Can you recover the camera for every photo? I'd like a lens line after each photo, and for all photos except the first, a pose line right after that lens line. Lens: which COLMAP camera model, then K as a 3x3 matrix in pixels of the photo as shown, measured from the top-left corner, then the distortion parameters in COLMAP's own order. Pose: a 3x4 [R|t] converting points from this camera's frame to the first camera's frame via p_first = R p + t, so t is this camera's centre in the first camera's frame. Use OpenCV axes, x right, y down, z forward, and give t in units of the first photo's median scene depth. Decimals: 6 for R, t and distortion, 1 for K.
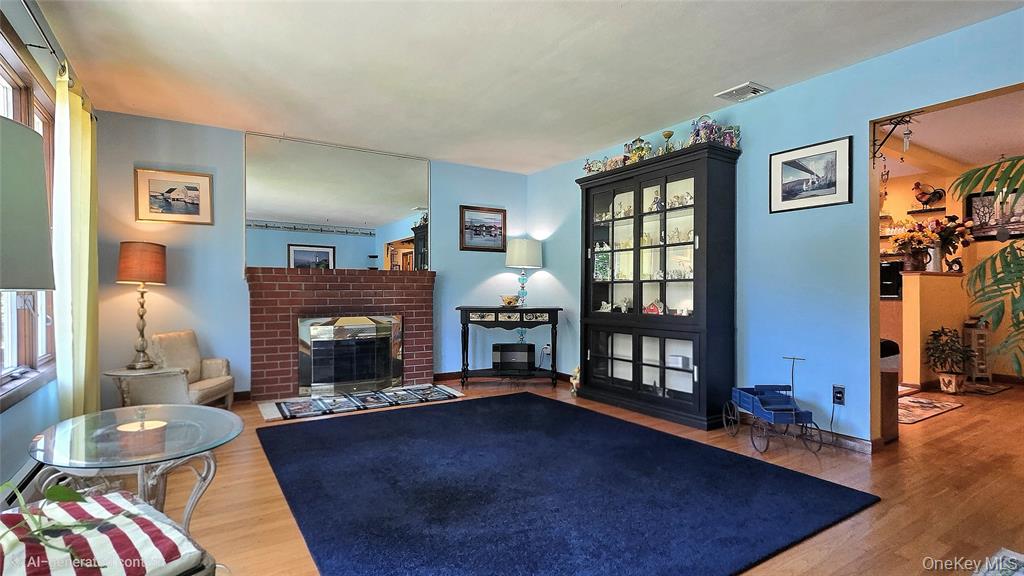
lens RADIAL K [[501.5, 0, 512.0], [0, 501.5, 288.0], [0, 0, 1]] dist [0.000079, 0.000003]
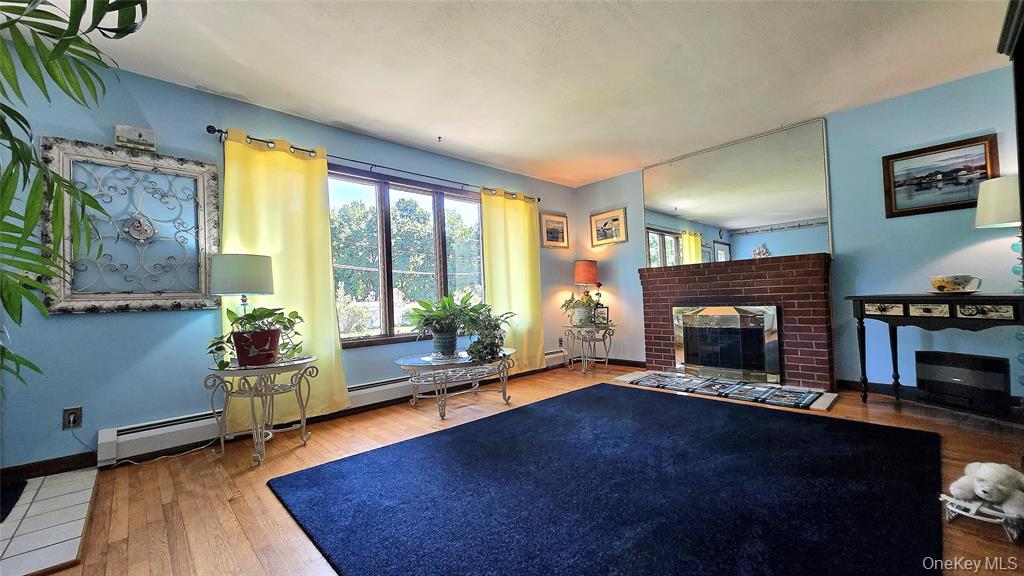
lens RADIAL K [[398.1, 0, 512.0], [0, 398.1, 288.0], [0, 0, 1]] dist [0.000062, 0.000033]
pose [[0.187963, -0.033422, -0.981607, 0.393887], [0.040340, 0.998840, -0.026284, 0.021338], [0.981347, -0.034658, 0.189093, 0.385202]]
